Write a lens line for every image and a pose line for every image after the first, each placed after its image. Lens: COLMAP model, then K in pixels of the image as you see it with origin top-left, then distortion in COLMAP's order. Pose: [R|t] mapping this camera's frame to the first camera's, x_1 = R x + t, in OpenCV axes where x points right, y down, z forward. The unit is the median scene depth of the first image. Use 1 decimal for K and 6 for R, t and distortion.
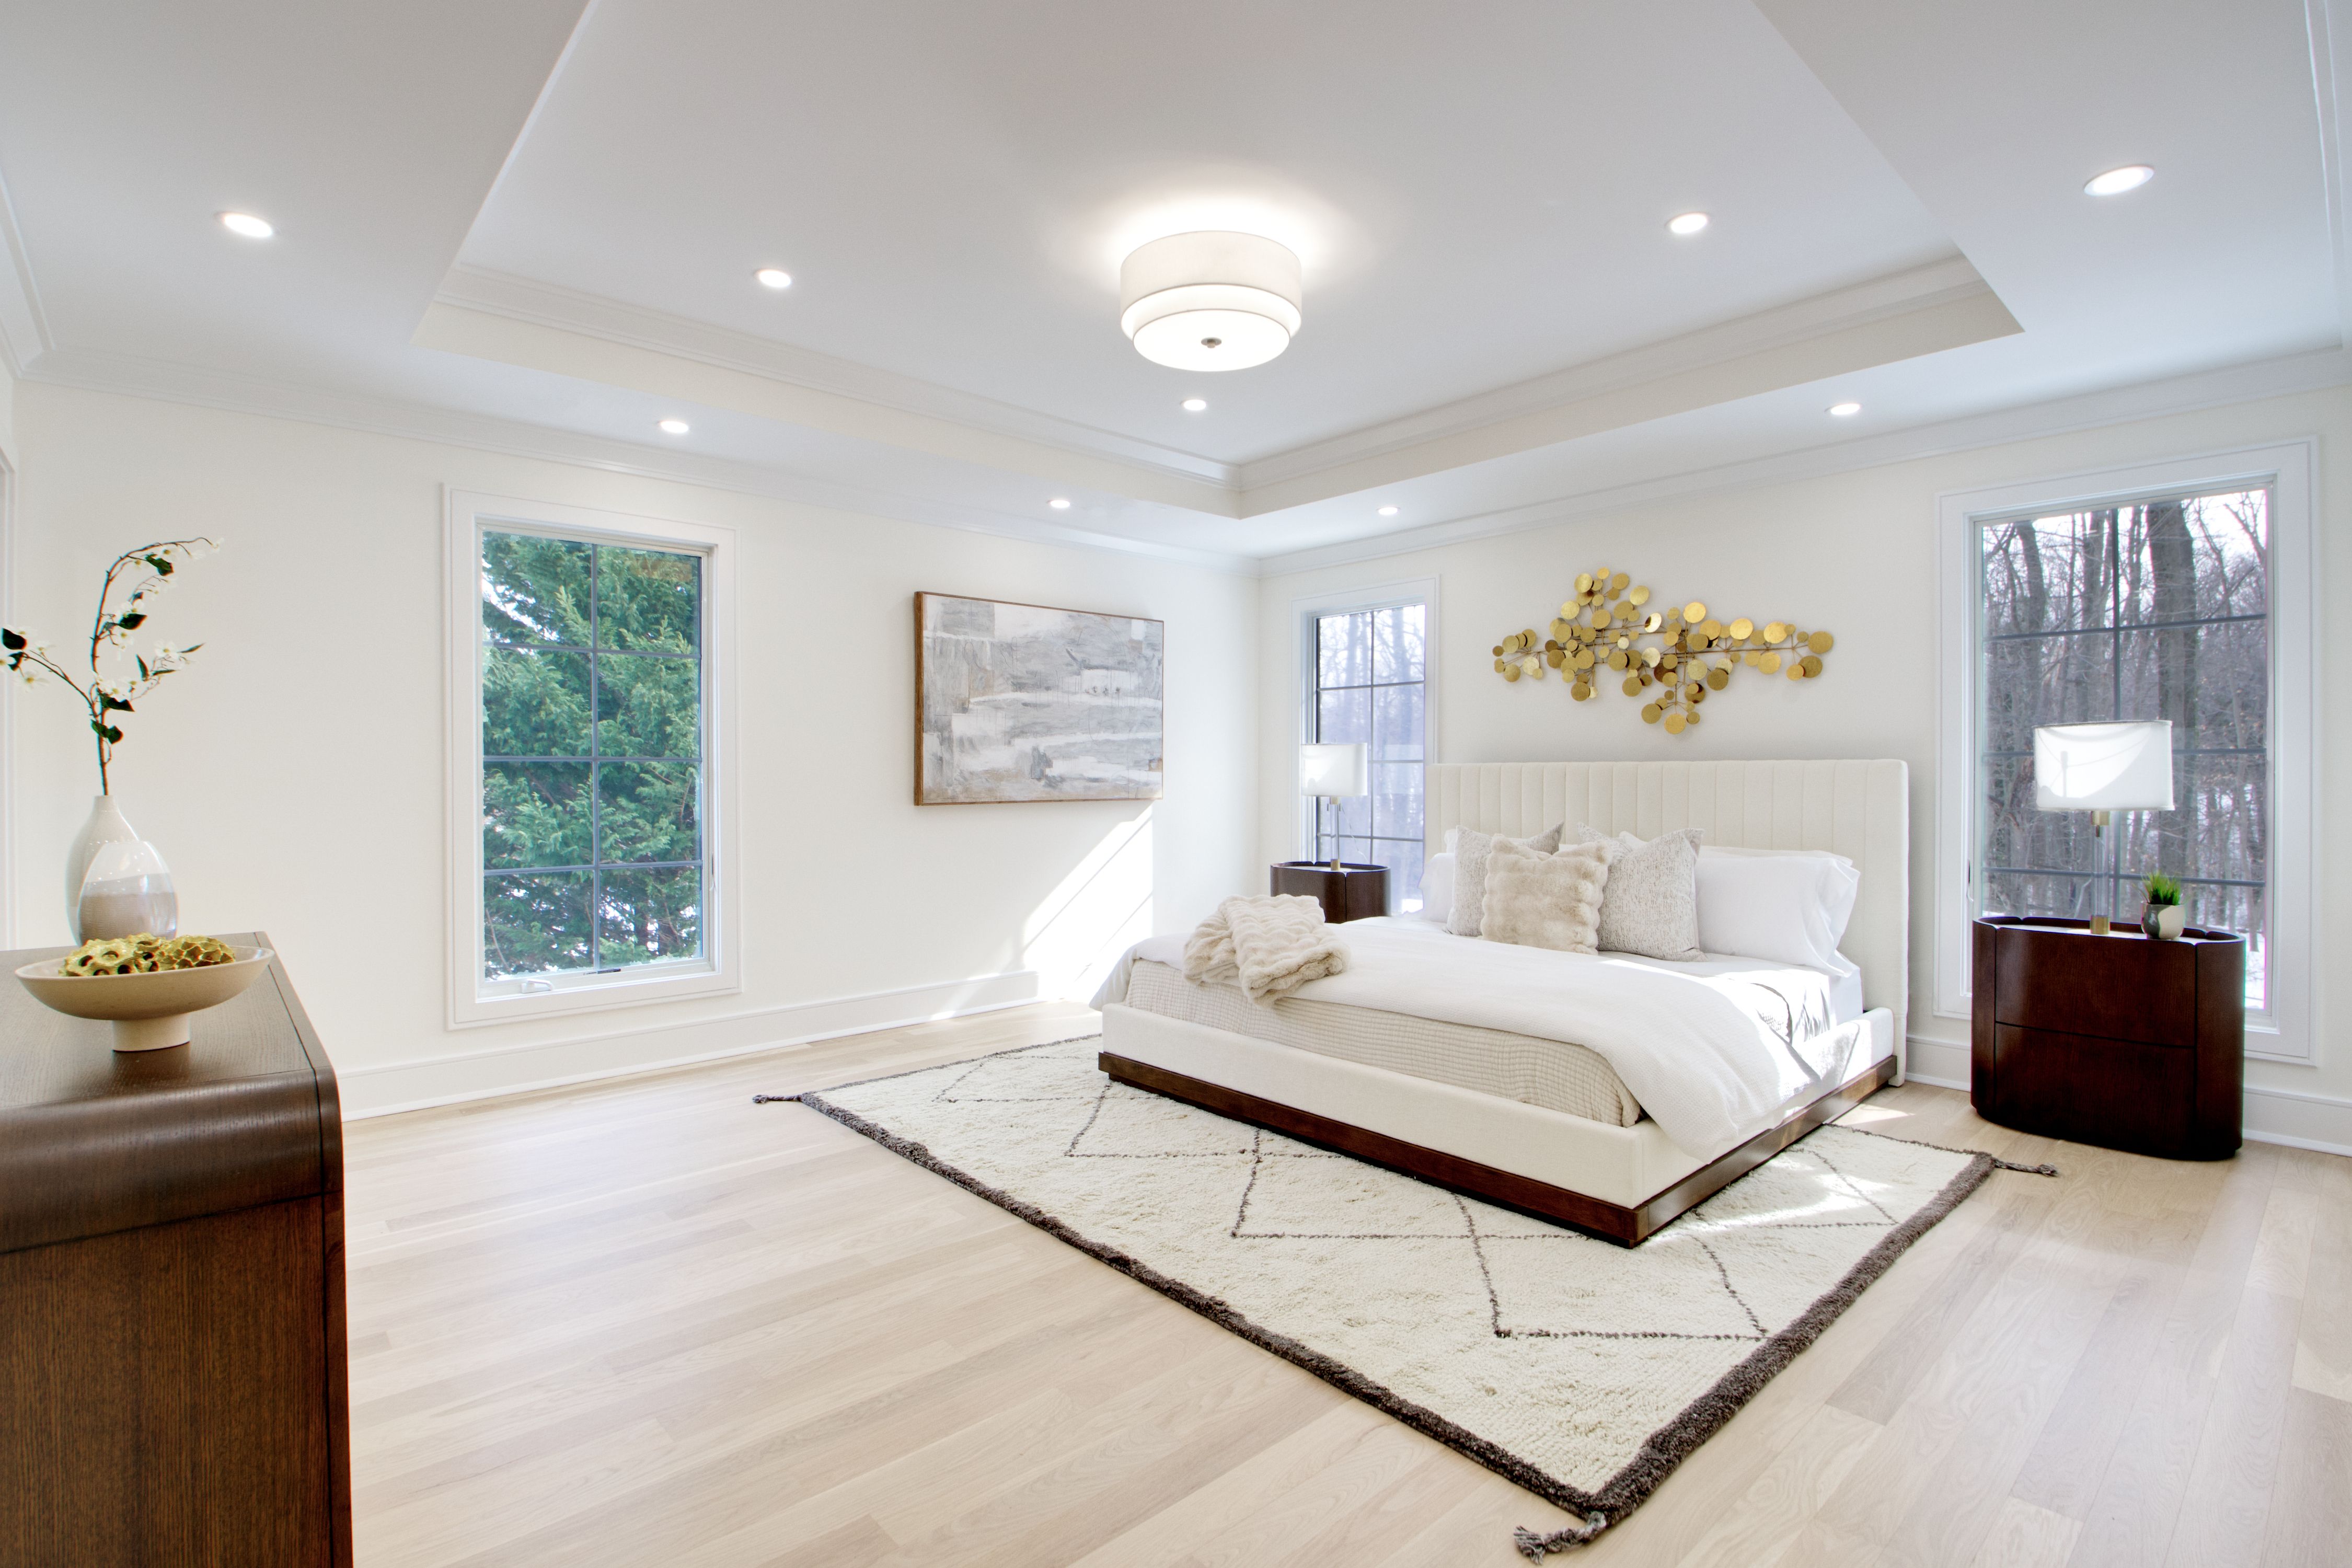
lens RADIAL K [[1104.5, 0, 1174.0], [0, 1104.5, 780.5], [0, 0, 1]] dist [0.024066, -0.021050]
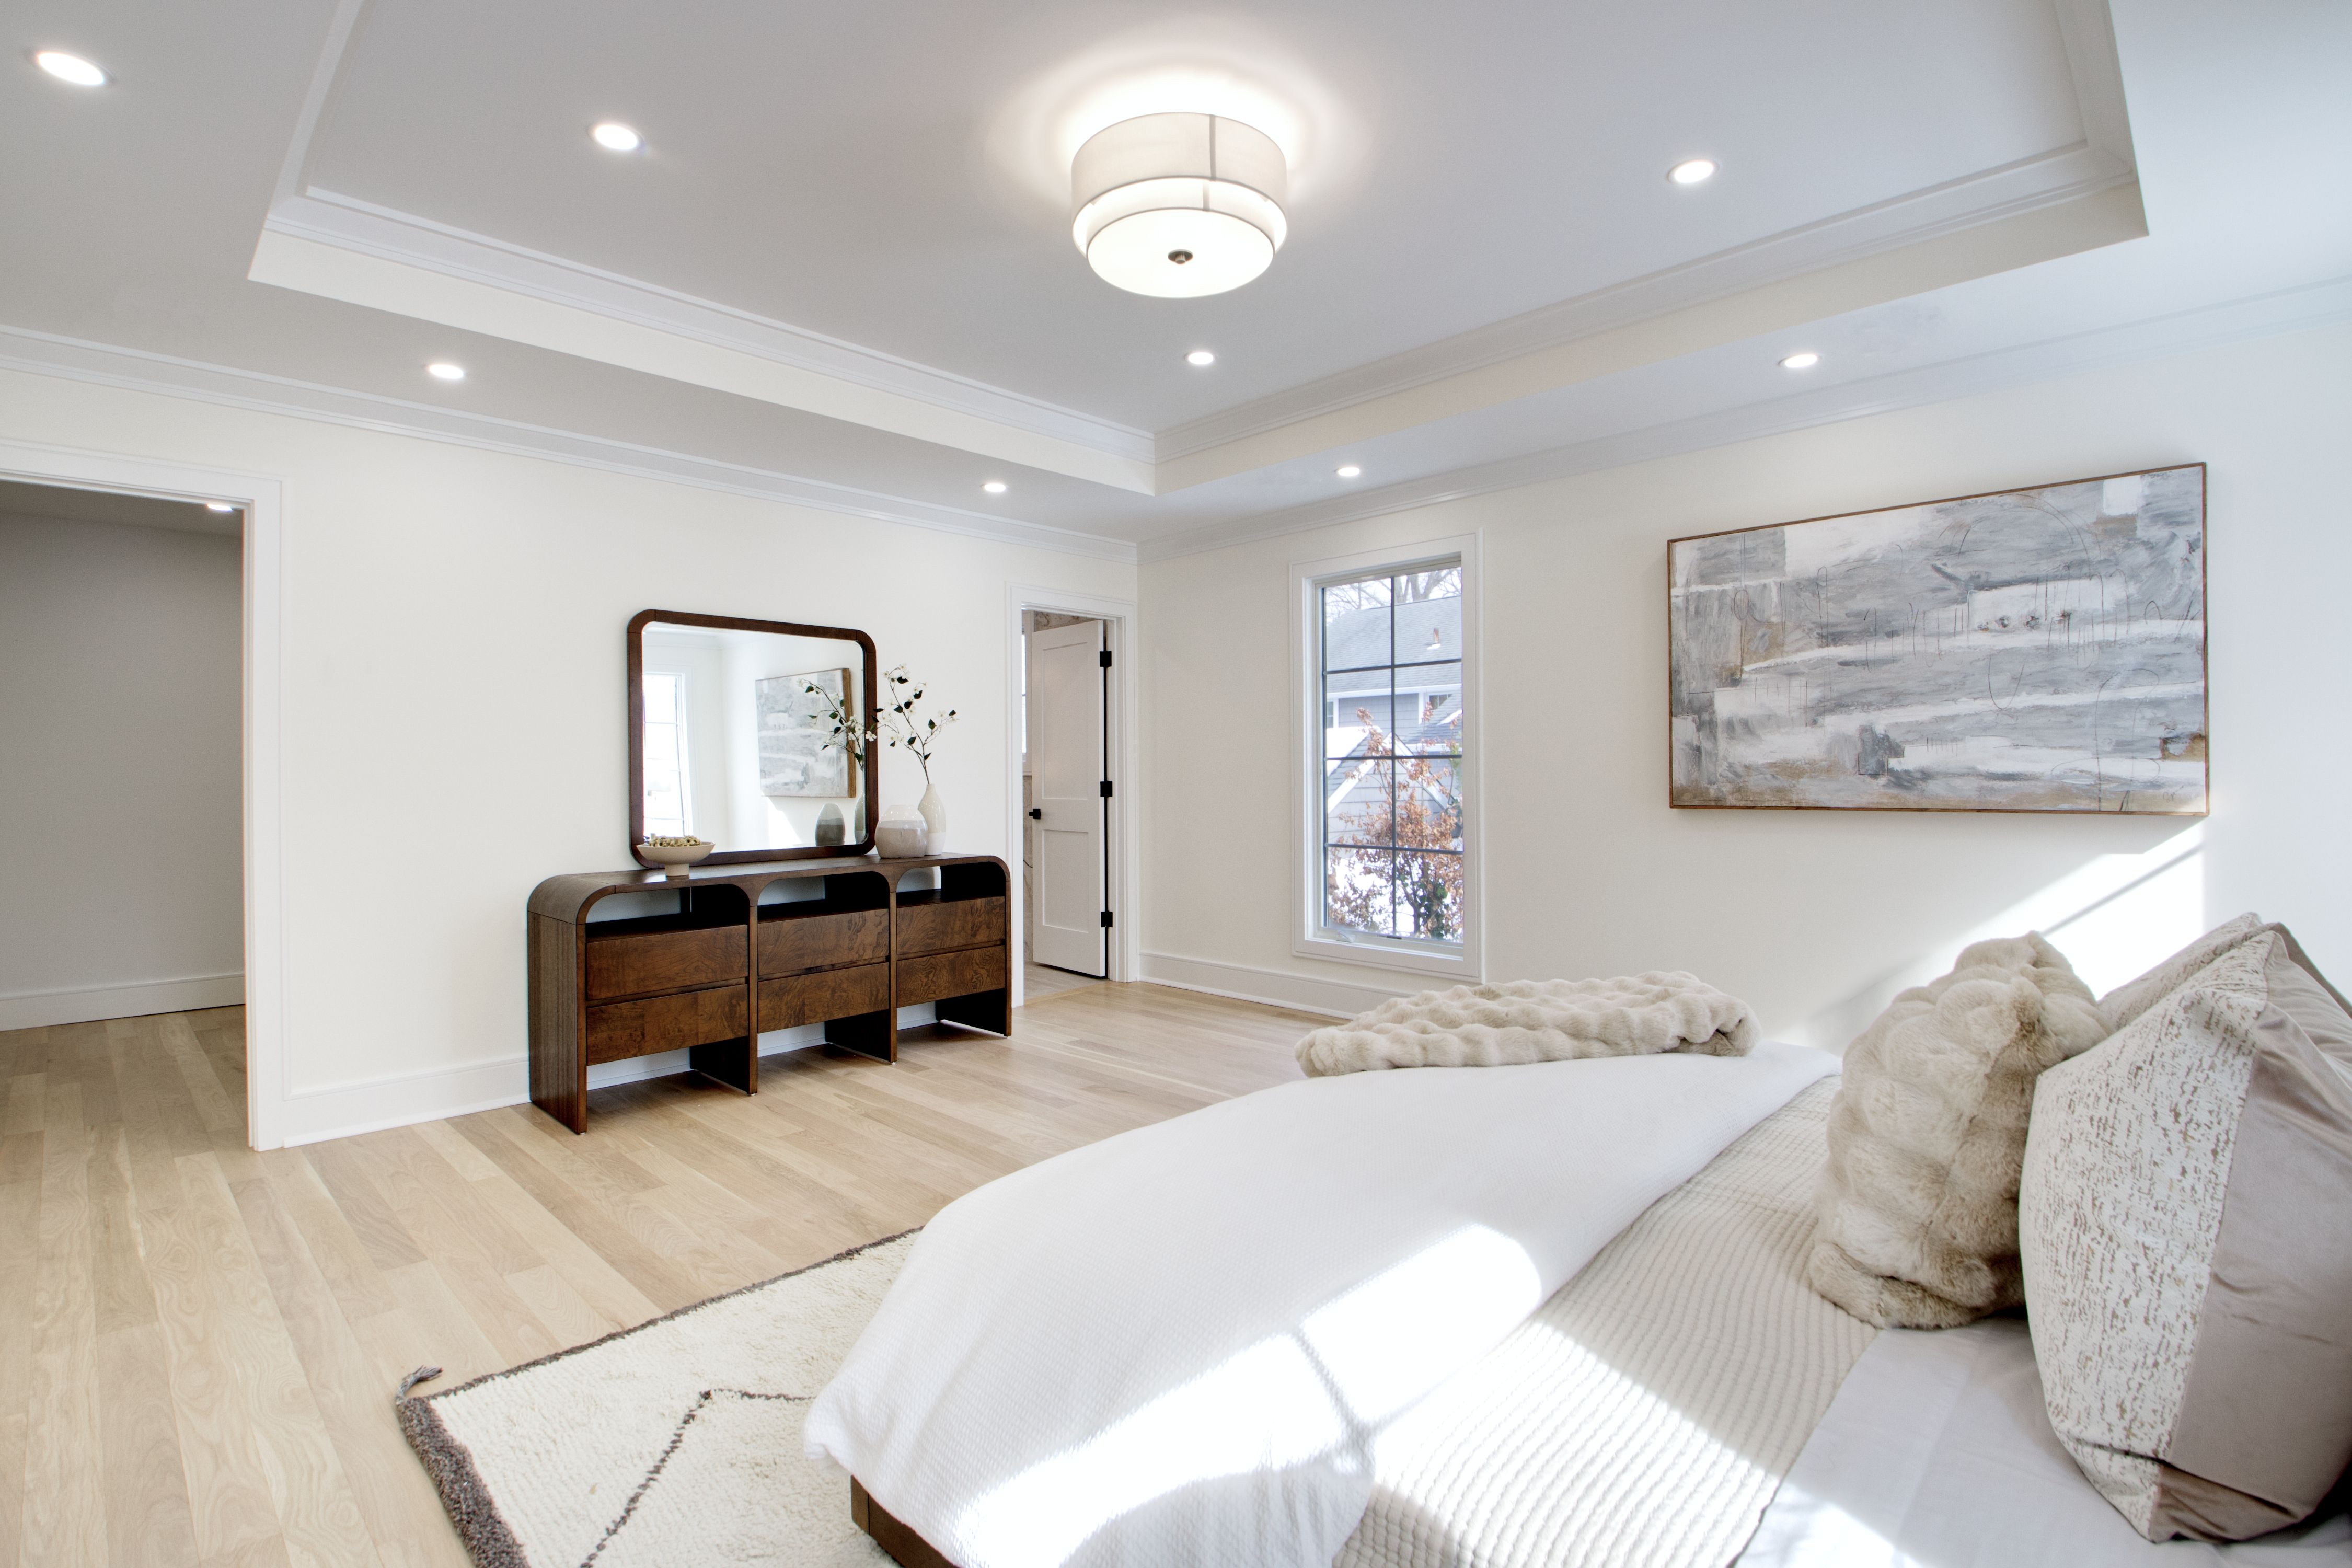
lens RADIAL K [[1104.5, 0, 1174.2], [0, 1104.5, 778.1], [0, 0, 1]] dist [0.024066, -0.021050]
pose [[0.070311, 0.006259, -0.997506, 0.503215], [0.000507, 0.999980, 0.006310, -0.003855], [0.997525, -0.000949, 0.070306, 0.539664]]
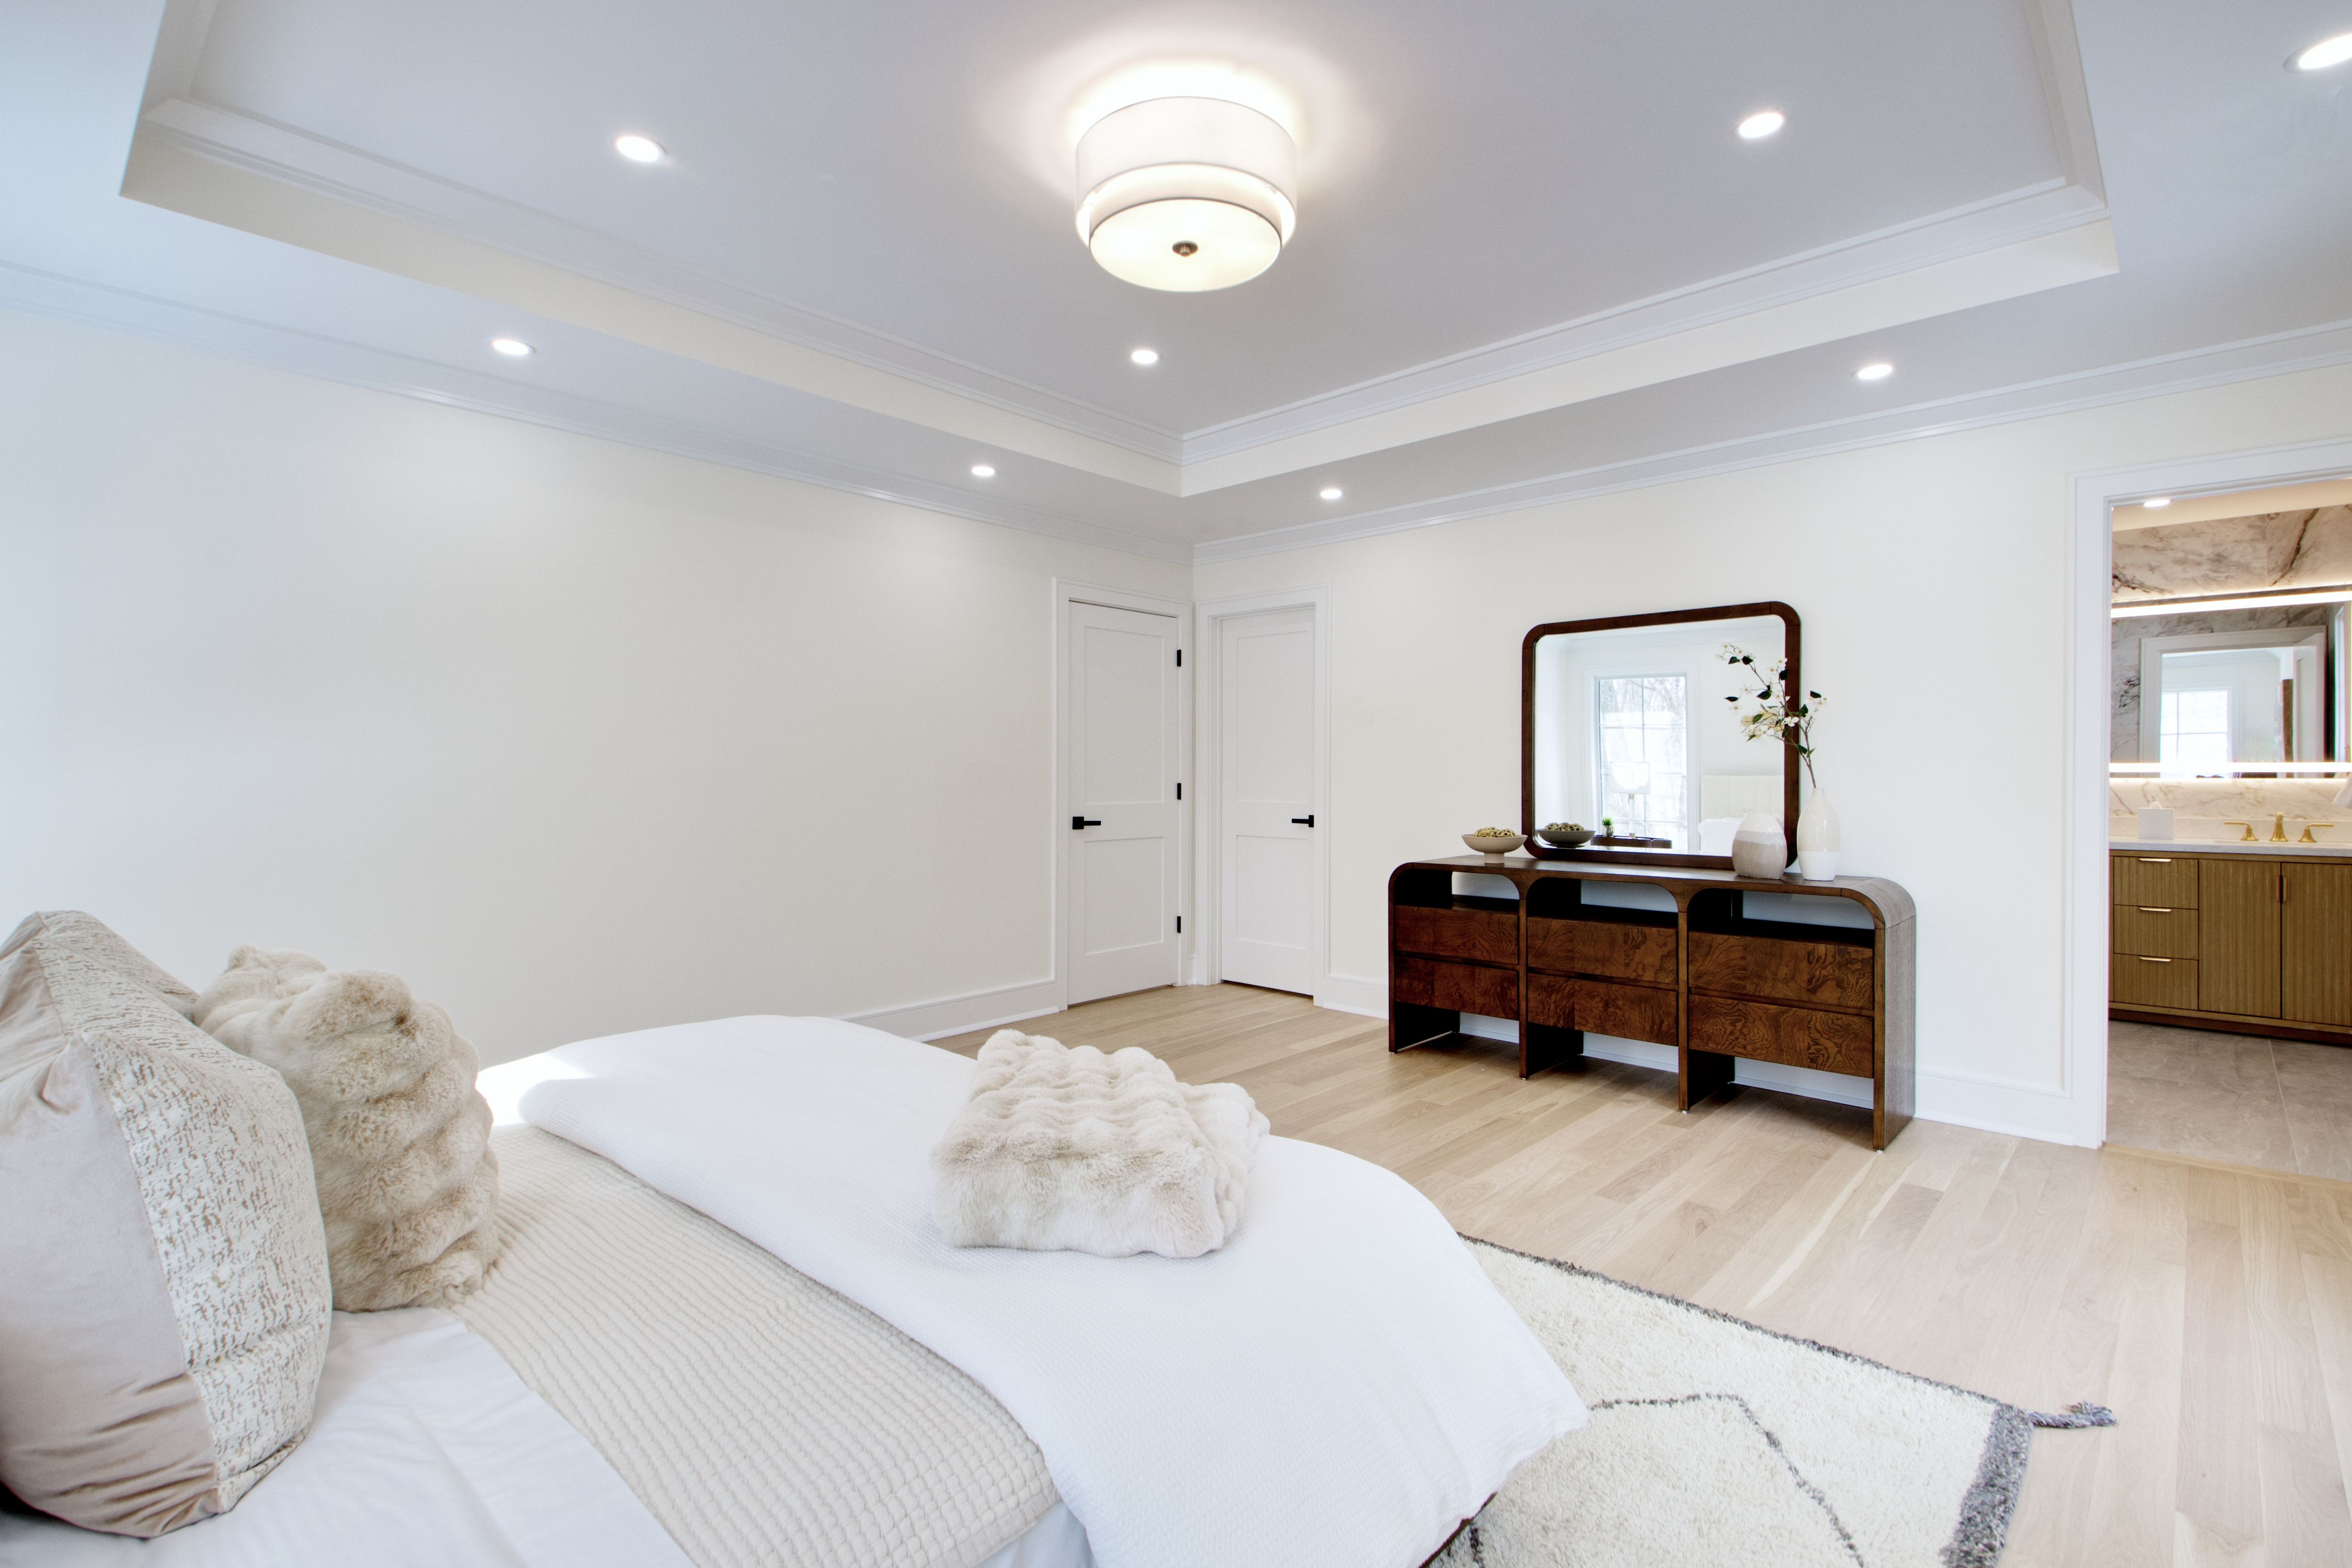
lens RADIAL K [[1104.5, 0, 1178.5], [0, 1104.5, 778.6], [0, 0, 1]] dist [0.024066, -0.021050]
pose [[-0.996536, 0.000304, -0.083160, 0.060151], [-0.000562, 0.999946, 0.010397, -0.006359], [0.083158, 0.010407, -0.996482, 1.053078]]
